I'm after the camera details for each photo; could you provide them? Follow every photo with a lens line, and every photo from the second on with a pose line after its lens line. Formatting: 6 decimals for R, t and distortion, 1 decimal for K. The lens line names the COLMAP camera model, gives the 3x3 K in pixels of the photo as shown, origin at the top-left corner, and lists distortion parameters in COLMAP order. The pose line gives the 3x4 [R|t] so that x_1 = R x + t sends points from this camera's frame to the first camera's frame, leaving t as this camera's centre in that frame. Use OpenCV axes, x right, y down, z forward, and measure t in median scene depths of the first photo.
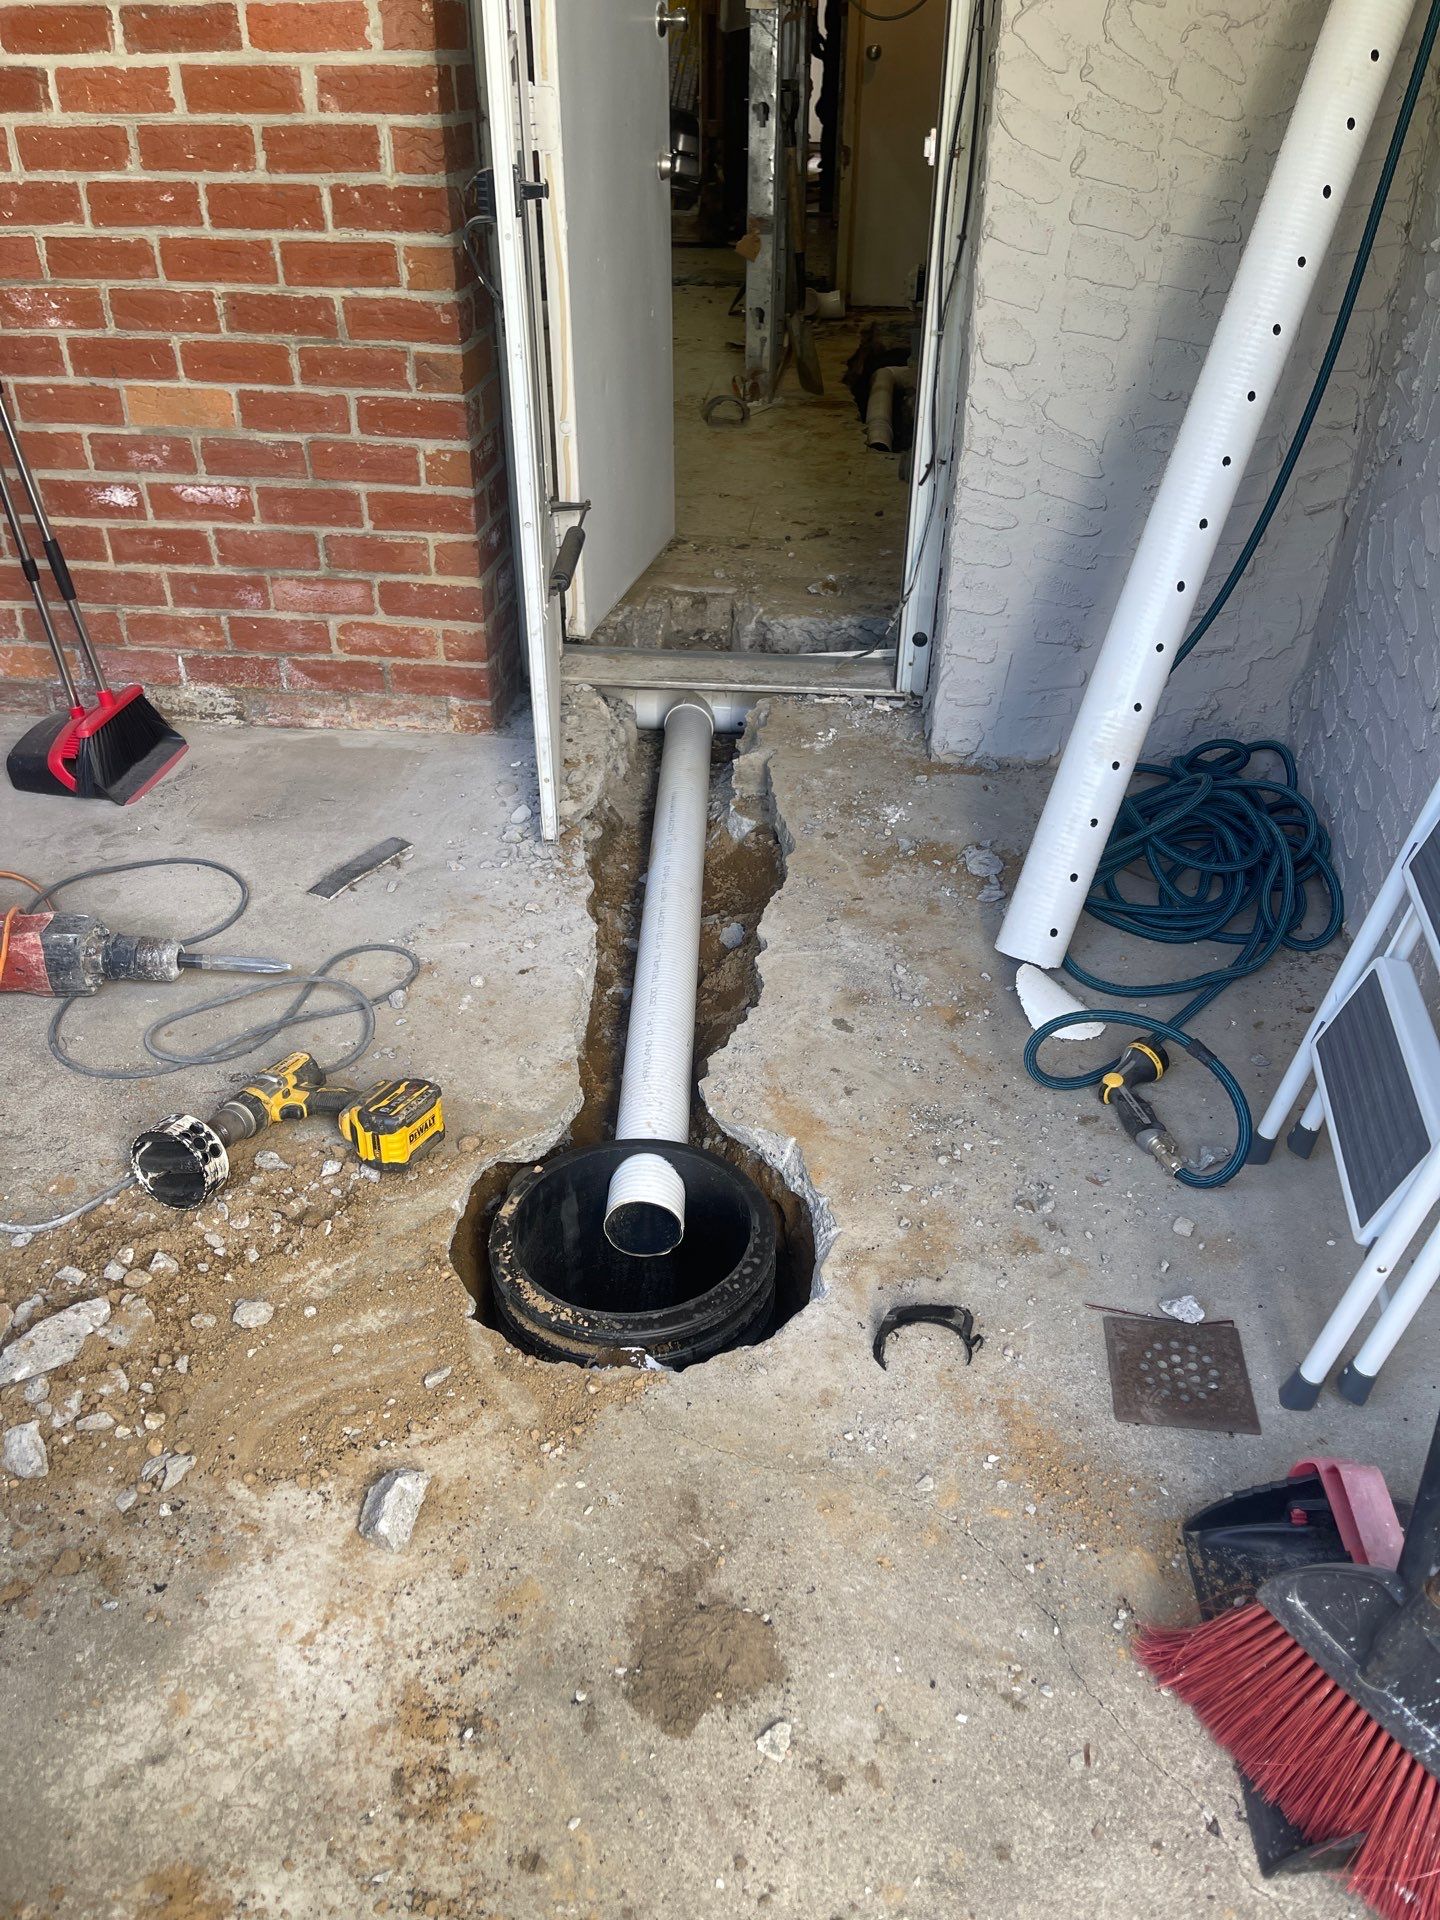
lens RADIAL K [[1458.6, 0, 720.0], [0, 1458.6, 960.0], [0, 0, 1]] dist [0.086114, -0.122194]
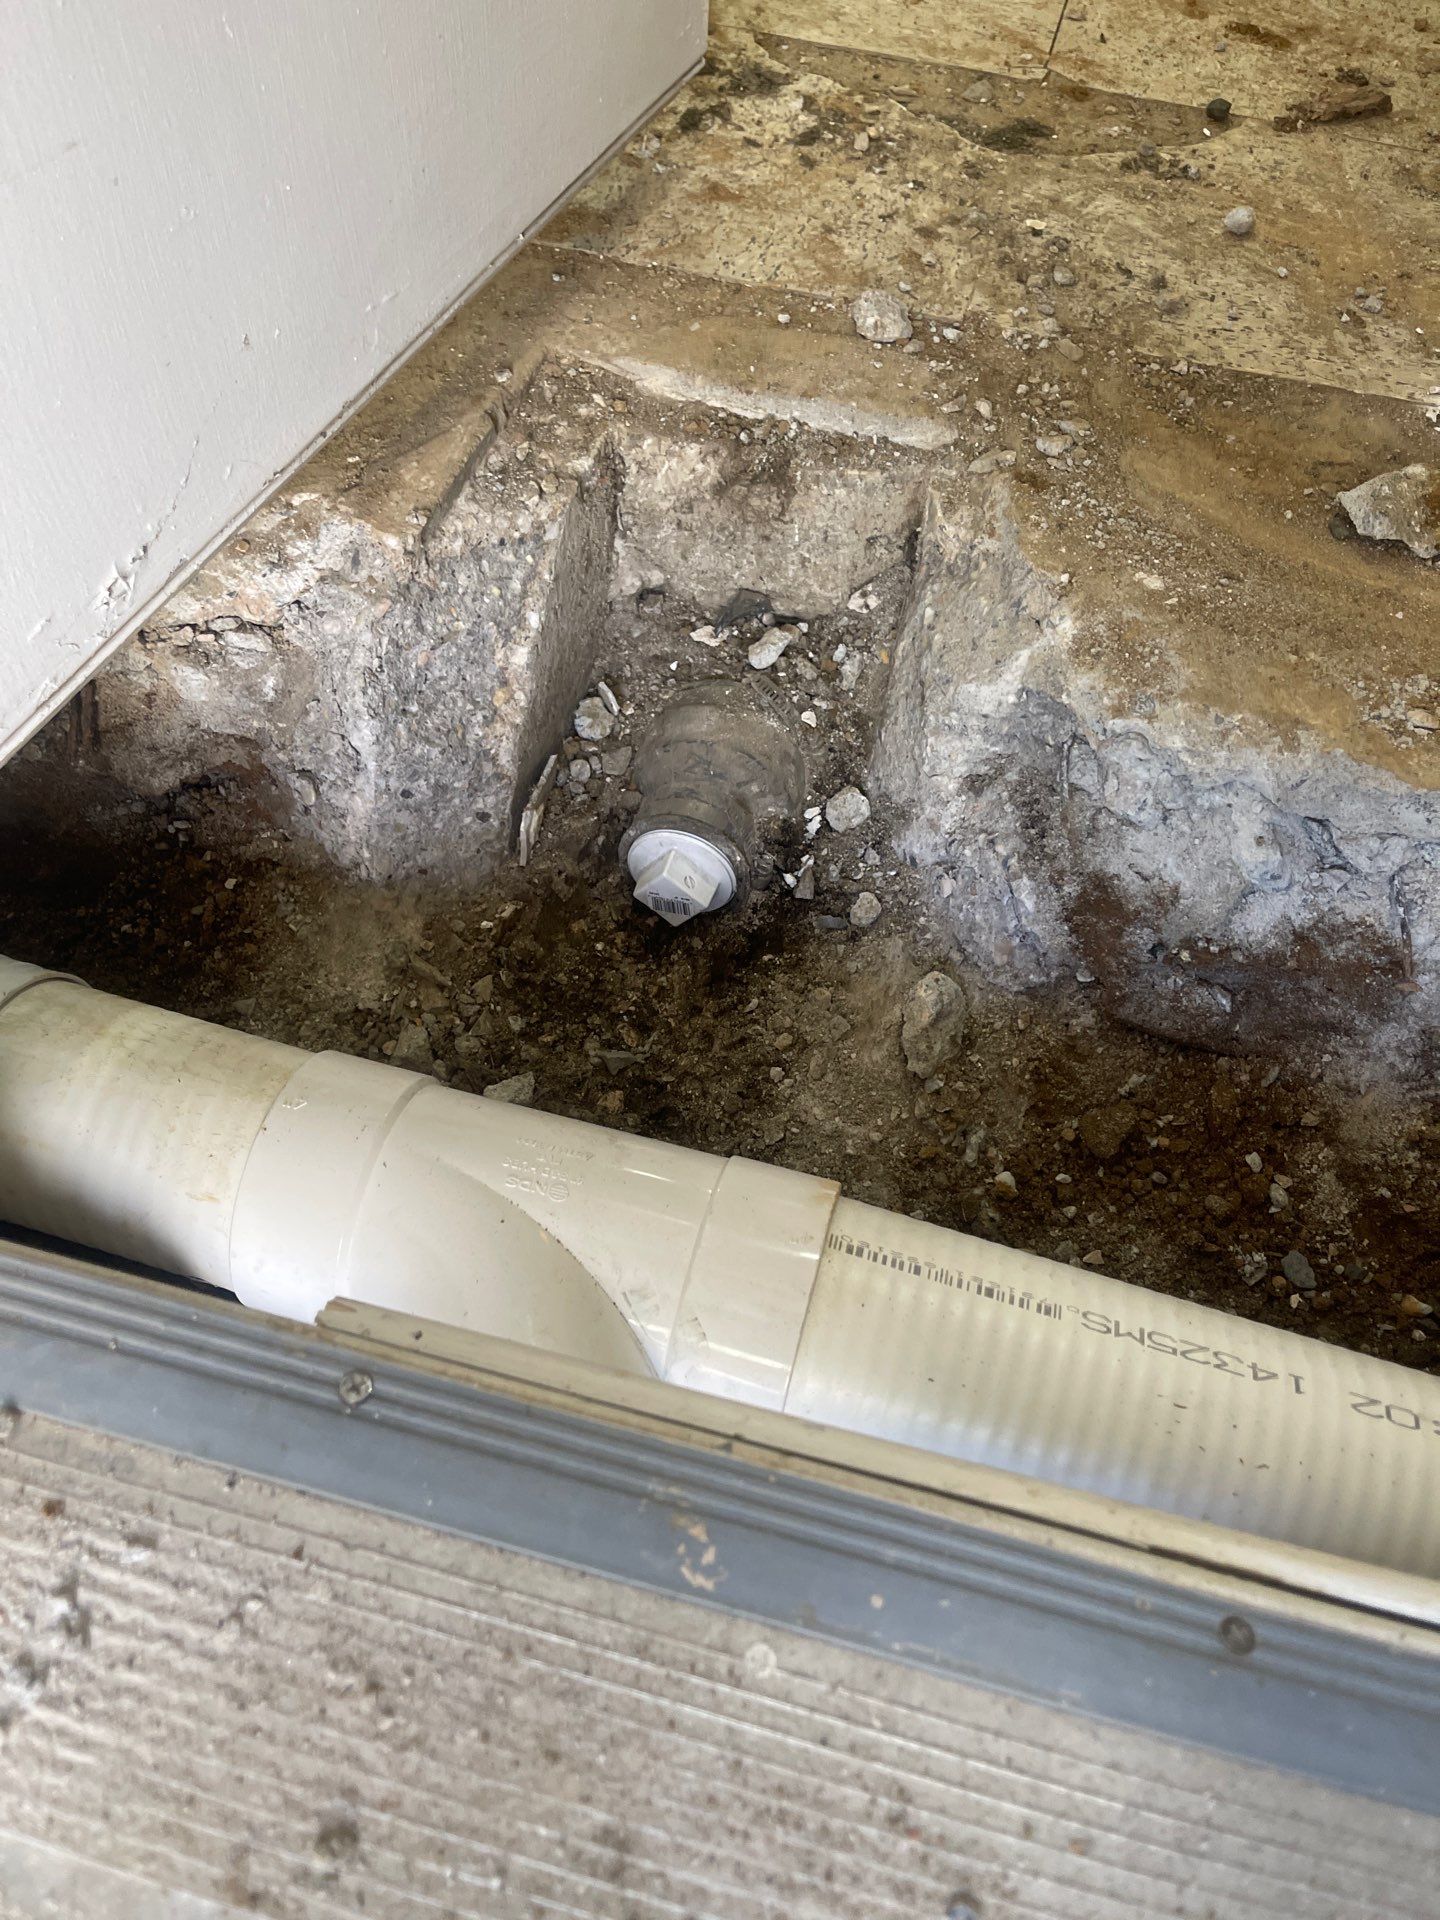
lens RADIAL K [[1458.6, 0, 720.0], [0, 1458.6, 960.0], [0, 0, 1]] dist [0.086114, -0.122194]
pose [[0.986610, 0.155147, -0.050305, 0.001420], [-0.130151, 0.934803, 0.330459, -0.247857], [0.098296, -0.319487, 0.942479, 0.787917]]
